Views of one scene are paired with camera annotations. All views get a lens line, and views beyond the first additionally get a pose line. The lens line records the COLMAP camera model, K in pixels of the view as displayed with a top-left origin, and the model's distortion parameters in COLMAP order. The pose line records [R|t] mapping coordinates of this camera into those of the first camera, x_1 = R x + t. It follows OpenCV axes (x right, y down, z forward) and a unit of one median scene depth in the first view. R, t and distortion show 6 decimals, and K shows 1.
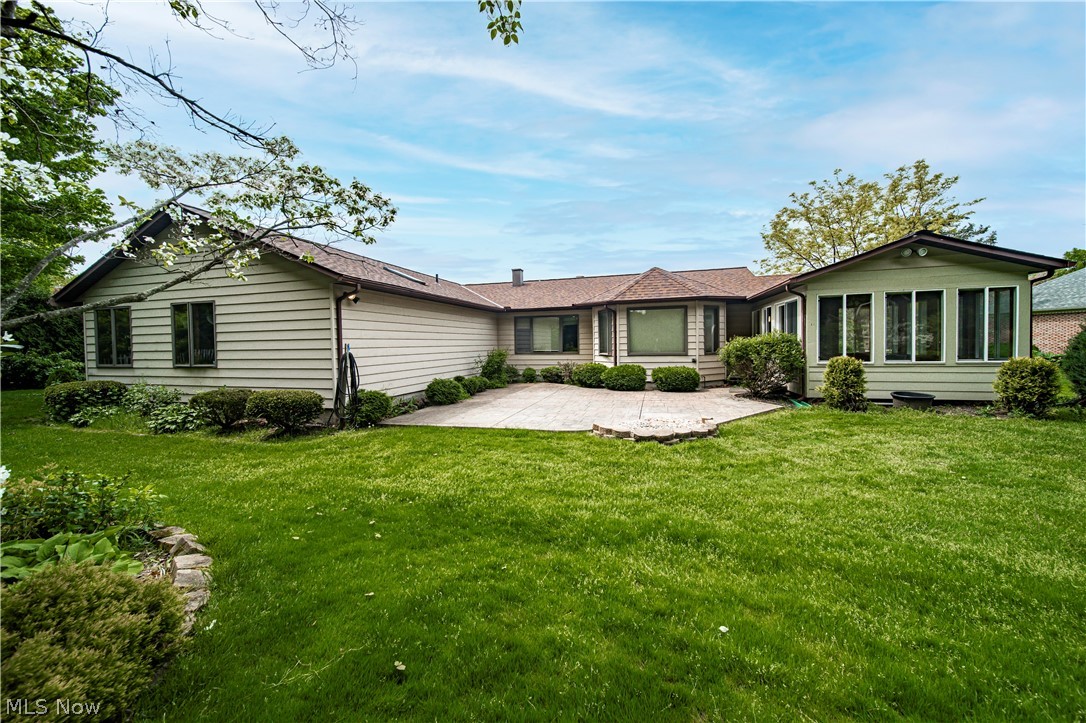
lens RADIAL K [[380.9, 0, 545.9], [0, 380.9, 353.3], [0, 0, 1]] dist [-0.000314, 0.000001]
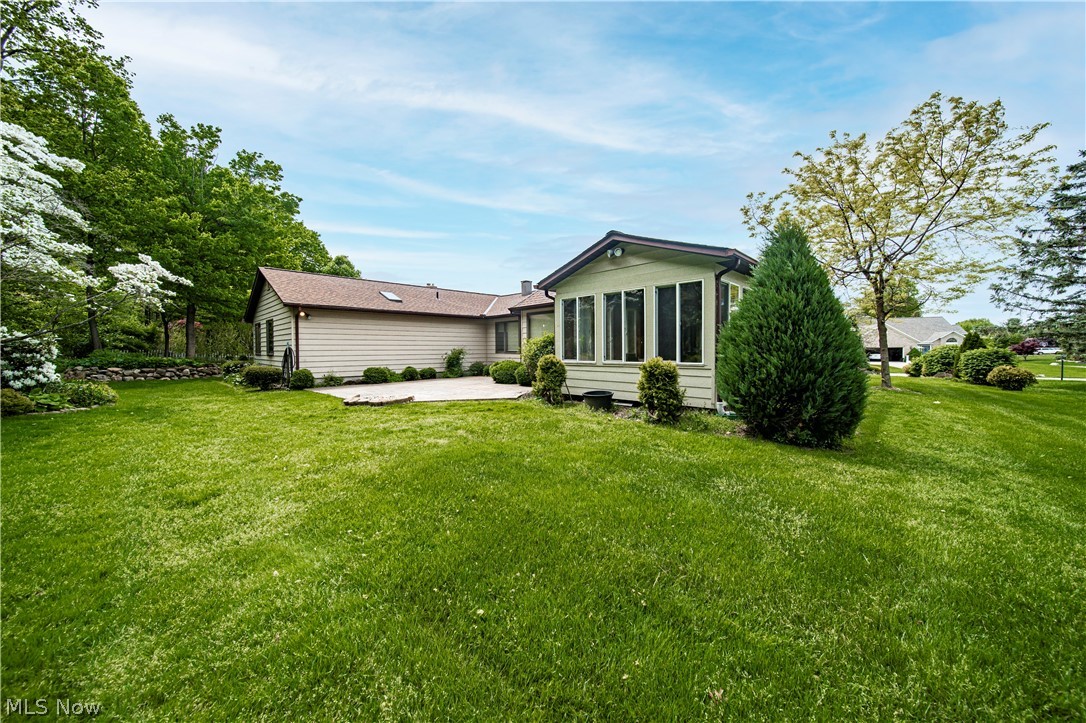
lens RADIAL K [[380.9, 0, 545.9], [0, 380.9, 353.3], [0, 0, 1]] dist [-0.000314, 0.000001]
pose [[0.876029, 0.017713, -0.481933, 1.230976], [-0.022113, 0.999750, -0.003451, 0.005700], [0.481751, 0.013681, 0.876201, 0.041083]]
